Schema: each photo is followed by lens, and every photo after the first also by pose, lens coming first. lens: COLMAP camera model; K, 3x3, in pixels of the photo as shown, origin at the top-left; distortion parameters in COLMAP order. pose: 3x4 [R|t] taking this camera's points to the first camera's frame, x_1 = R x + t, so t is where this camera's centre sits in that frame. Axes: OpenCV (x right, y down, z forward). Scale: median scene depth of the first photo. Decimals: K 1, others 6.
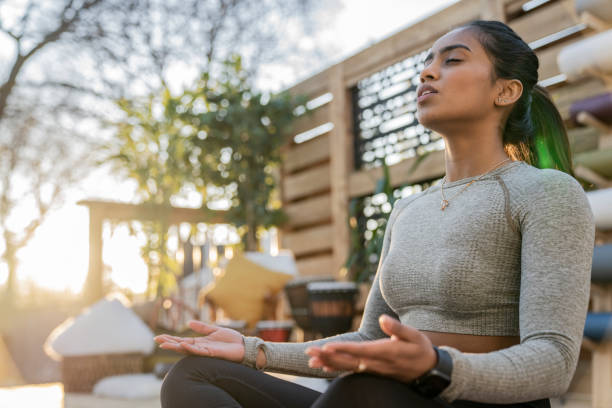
lens RADIAL K [[824.8, 0, 305.8], [0, 824.8, 205.3], [0, 0, 1]] dist [0.156952, 0.026157]
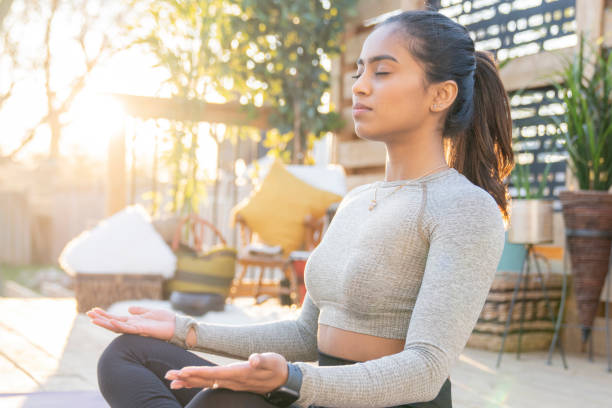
lens RADIAL K [[1071.5, 0, 304.3], [0, 1071.5, 261.5], [0, 0, 1]] dist [0.052735, 0.104561]
pose [[0.991944, 0.064739, -0.108881, 0.067433], [-0.043419, 0.981235, 0.187863, -0.051659], [0.119000, -0.181622, 0.976142, -0.083159]]
